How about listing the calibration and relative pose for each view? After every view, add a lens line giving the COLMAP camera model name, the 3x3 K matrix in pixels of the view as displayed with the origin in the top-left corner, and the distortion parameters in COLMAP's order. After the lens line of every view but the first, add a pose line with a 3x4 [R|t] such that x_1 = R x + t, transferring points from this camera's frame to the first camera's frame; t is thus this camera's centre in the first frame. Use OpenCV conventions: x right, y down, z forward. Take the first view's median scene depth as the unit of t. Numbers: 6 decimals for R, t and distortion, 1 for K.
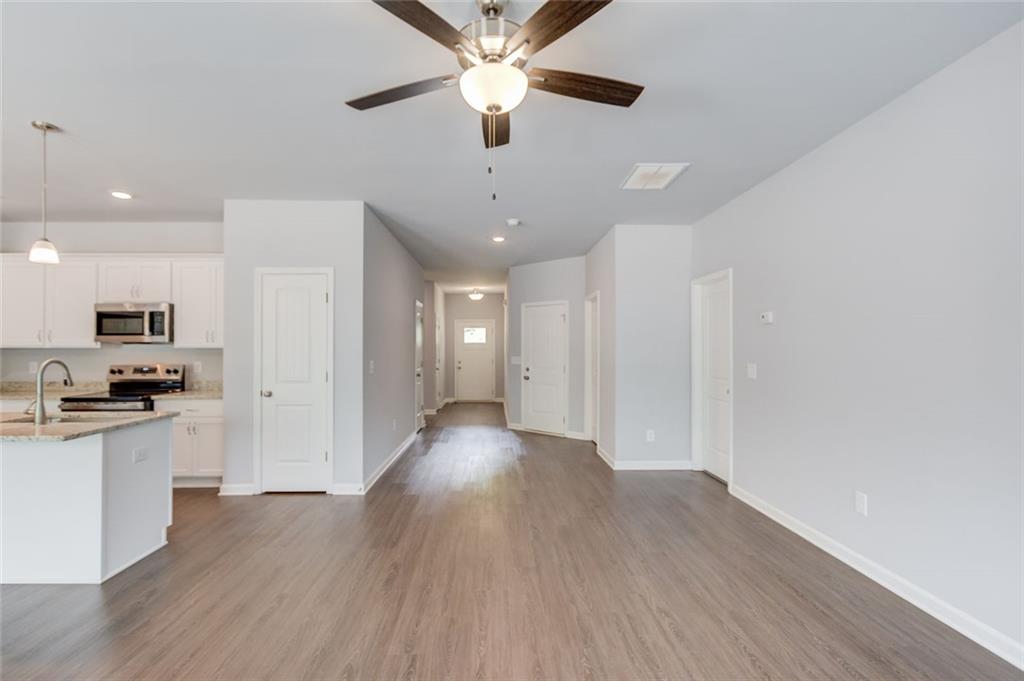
lens RADIAL K [[487.3, 0, 507.1], [0, 487.3, 343.0], [0, 0, 1]] dist [-0.014102, 0.018920]
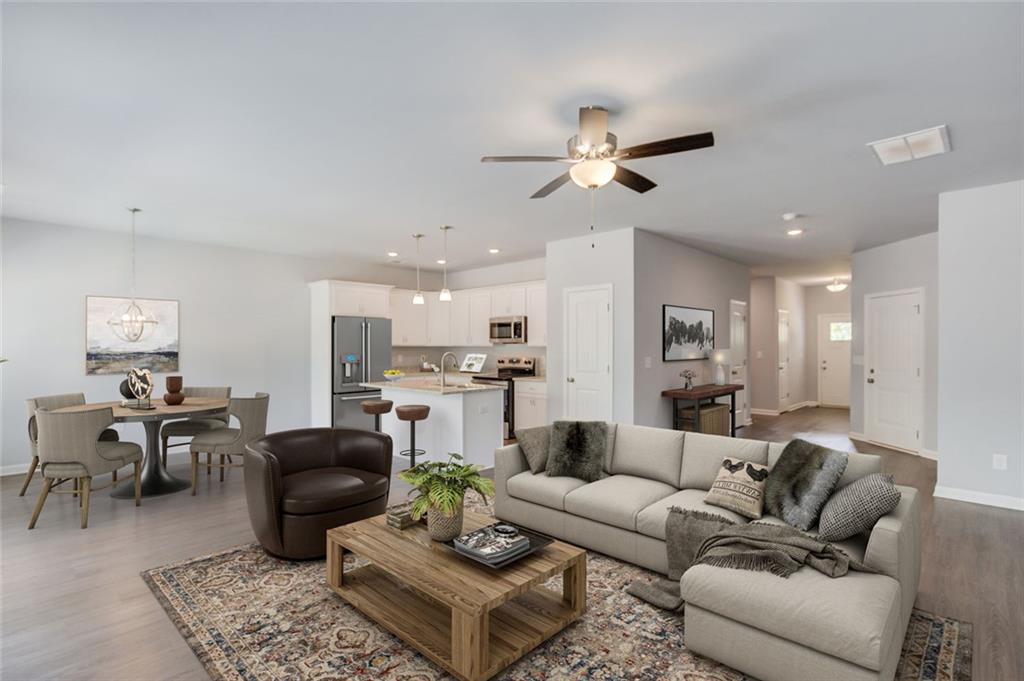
lens RADIAL K [[487.3, 0, 507.1], [0, 487.3, 343.0], [0, 0, 1]] dist [-0.014102, 0.018920]
pose [[0.711022, -0.005172, -0.703151, 0.308734], [0.007796, 0.999969, 0.000528, -0.000981], [0.703127, -0.005857, 0.711040, -0.091471]]
